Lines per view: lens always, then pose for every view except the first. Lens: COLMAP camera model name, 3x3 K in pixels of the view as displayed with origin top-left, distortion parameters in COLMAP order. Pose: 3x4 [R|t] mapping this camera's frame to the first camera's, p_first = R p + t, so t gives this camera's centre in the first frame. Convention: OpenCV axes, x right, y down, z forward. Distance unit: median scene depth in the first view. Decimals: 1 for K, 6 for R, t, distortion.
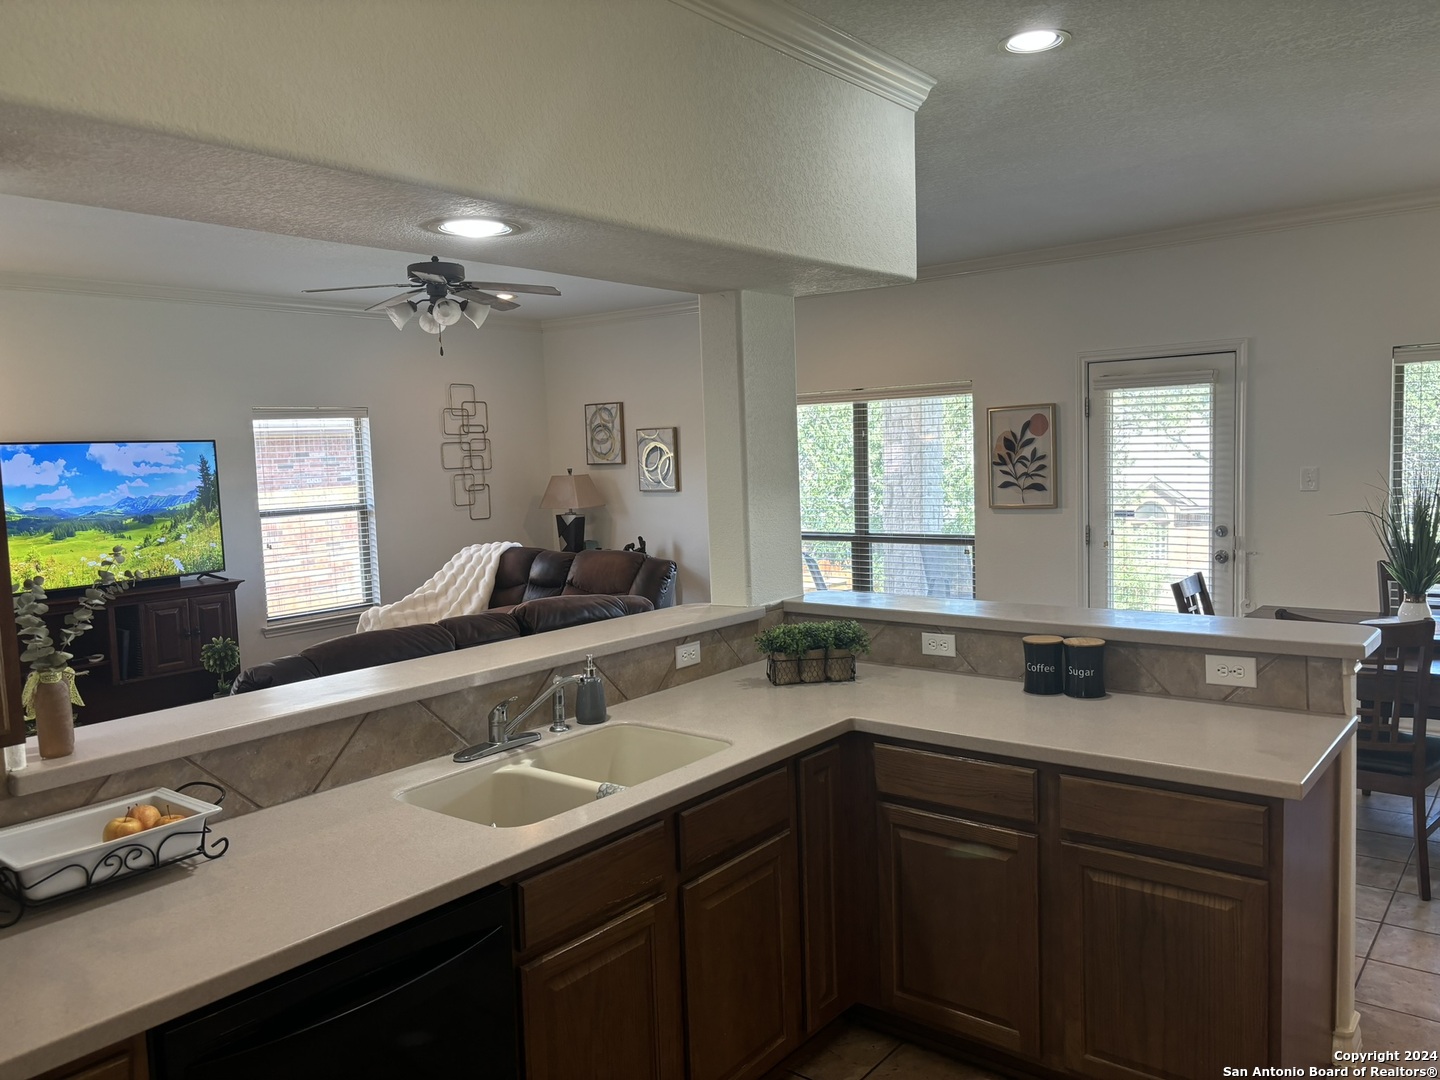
lens RADIAL K [[1084.1, 0, 713.9], [0, 1084.1, 534.7], [0, 0, 1]] dist [0.040668, -0.053353]
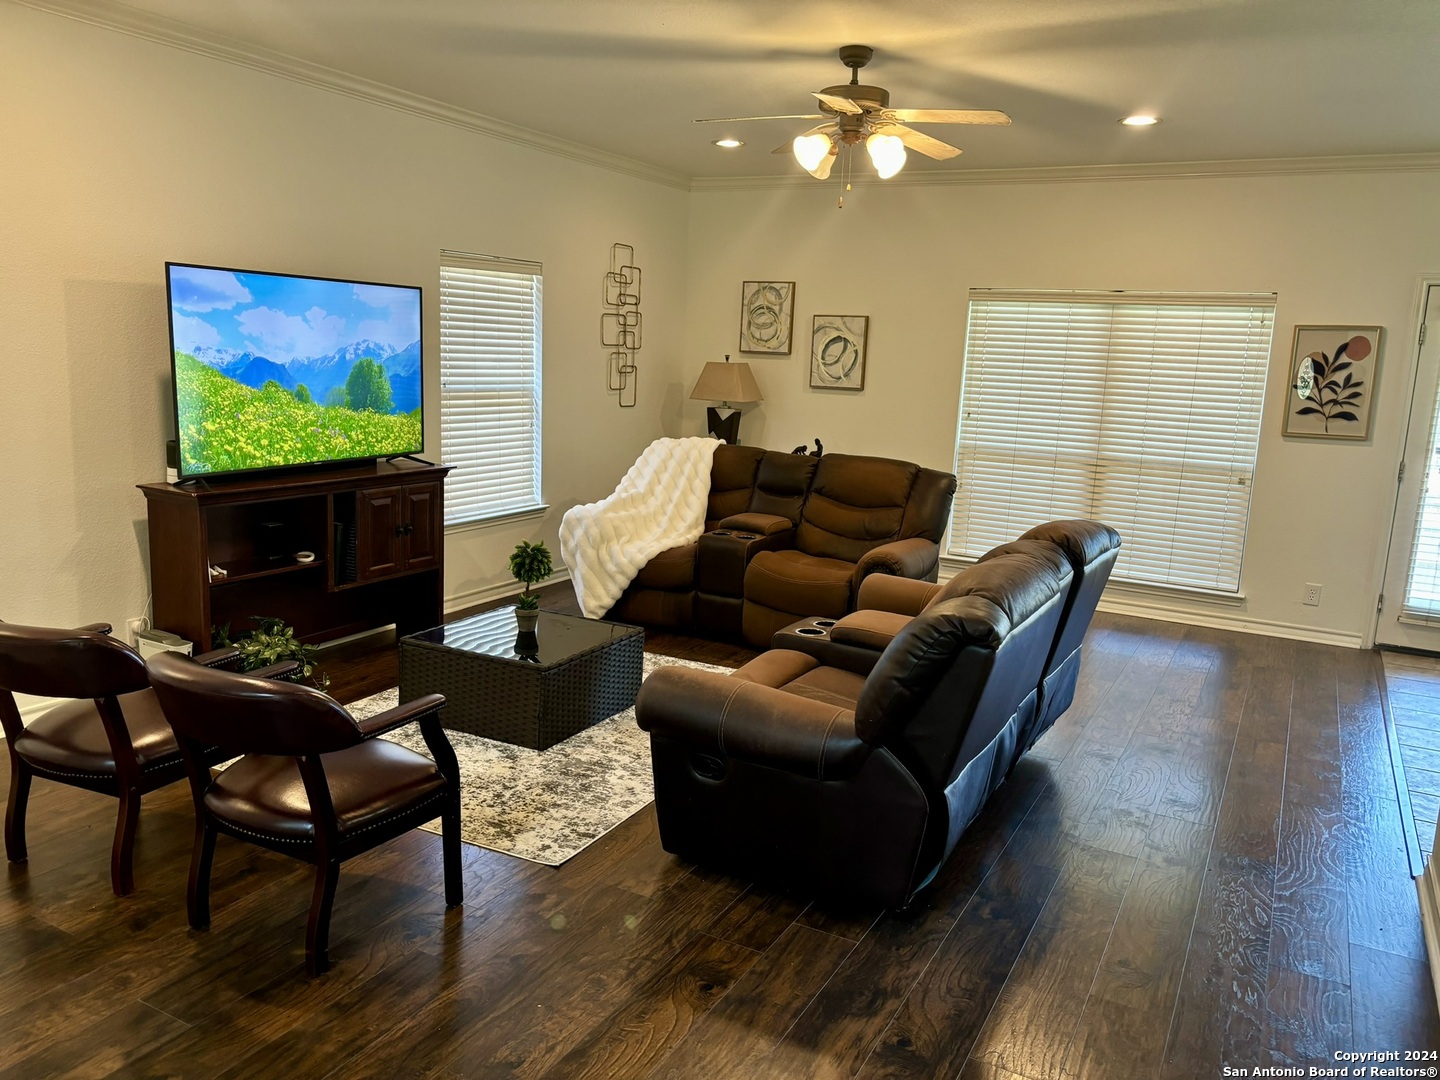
lens RADIAL K [[1084.1, 0, 705.7], [0, 1084.1, 548.5], [0, 0, 1]] dist [0.040668, -0.053353]
pose [[0.983389, 0.045353, 0.175753, -0.491612], [-0.063980, 0.992744, 0.101810, 0.009841], [-0.169861, -0.111363, 0.979156, 0.214877]]
